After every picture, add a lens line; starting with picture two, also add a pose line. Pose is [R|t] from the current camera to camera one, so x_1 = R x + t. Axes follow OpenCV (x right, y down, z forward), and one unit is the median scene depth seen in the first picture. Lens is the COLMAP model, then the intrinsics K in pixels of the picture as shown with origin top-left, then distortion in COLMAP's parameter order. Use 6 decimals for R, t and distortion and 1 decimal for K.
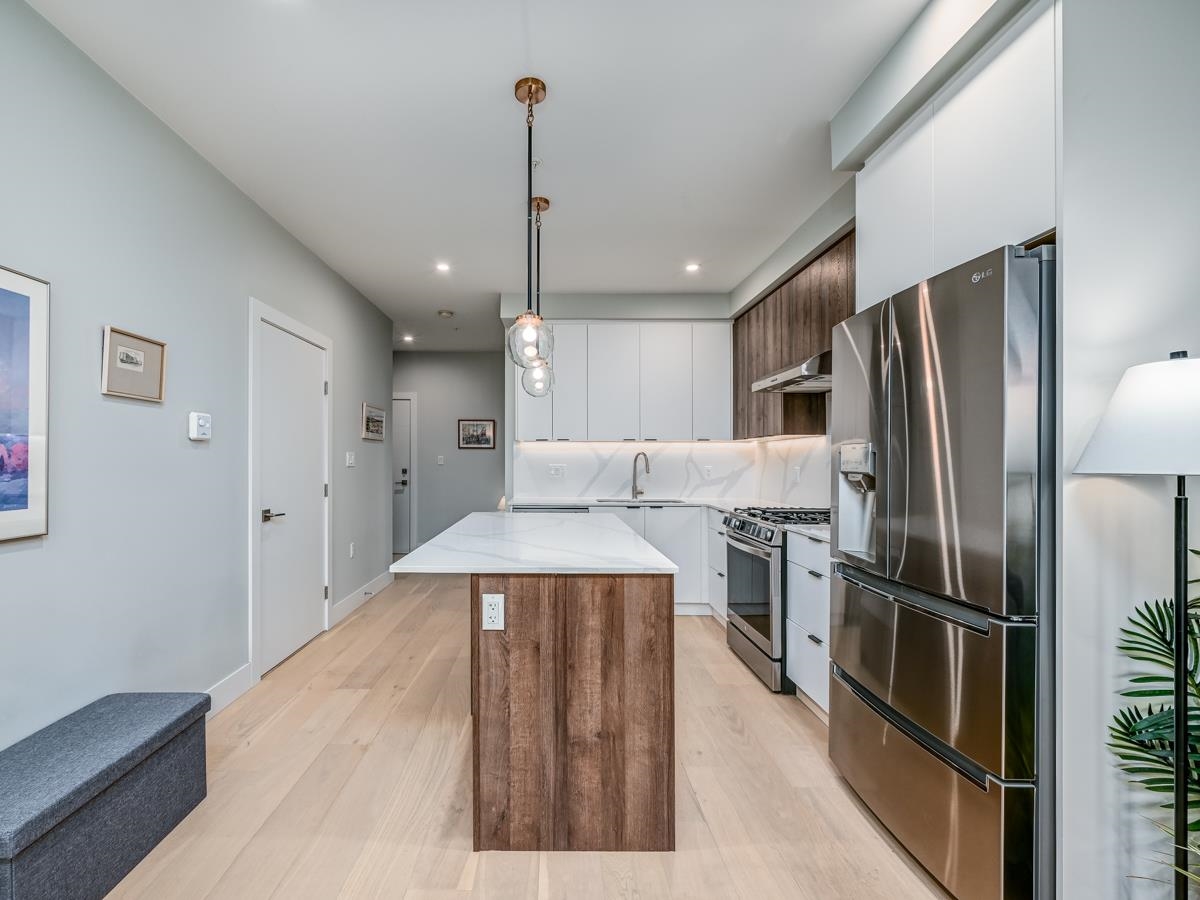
lens RADIAL K [[543.2, 0, 601.5], [0, 543.2, 471.6], [0, 0, 1]] dist [0.000213, 0.000022]
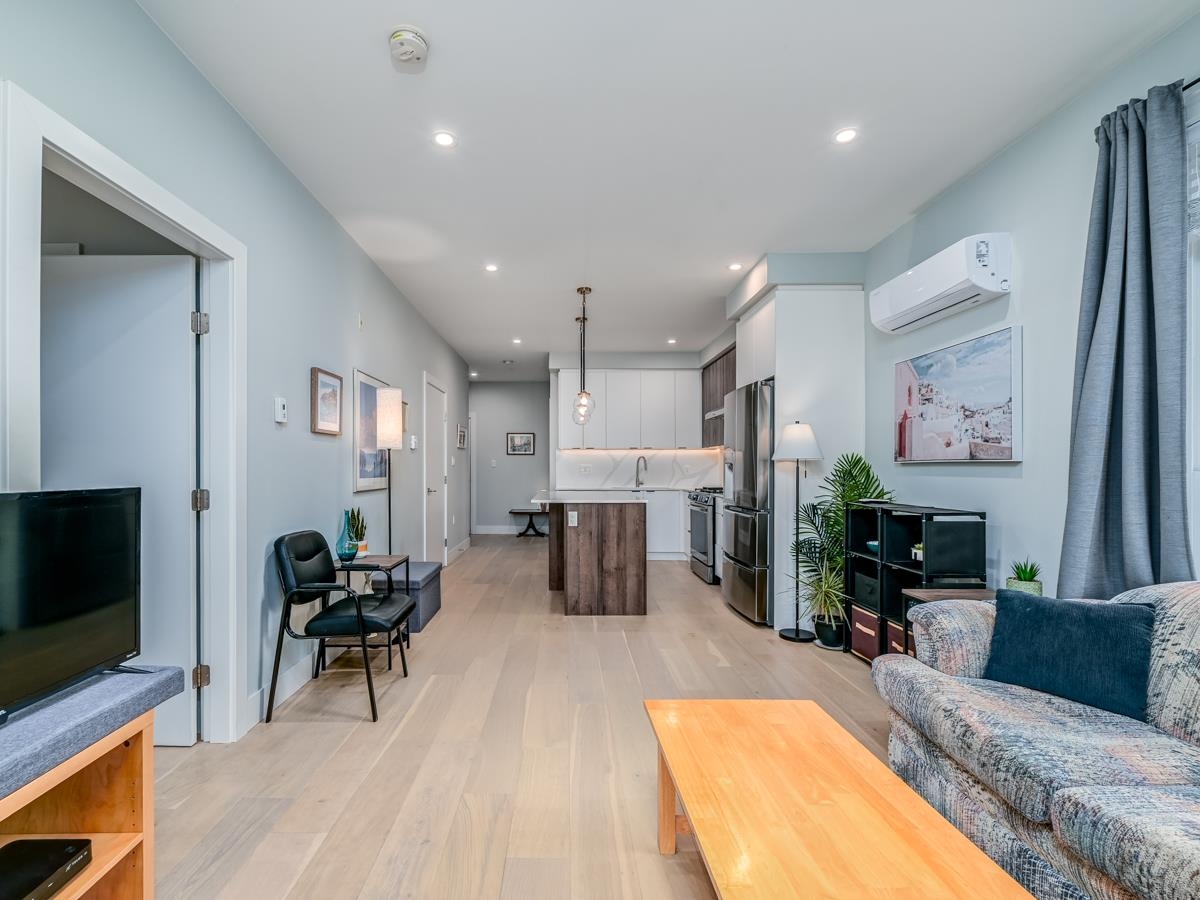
lens RADIAL K [[543.2, 0, 601.5], [0, 543.2, 471.6], [0, 0, 1]] dist [0.000213, 0.000022]
pose [[0.999757, -0.000944, -0.022012, -0.011780], [0.000646, 0.999908, -0.013560, 0.061687], [0.022023, 0.013542, 0.999666, -1.150185]]
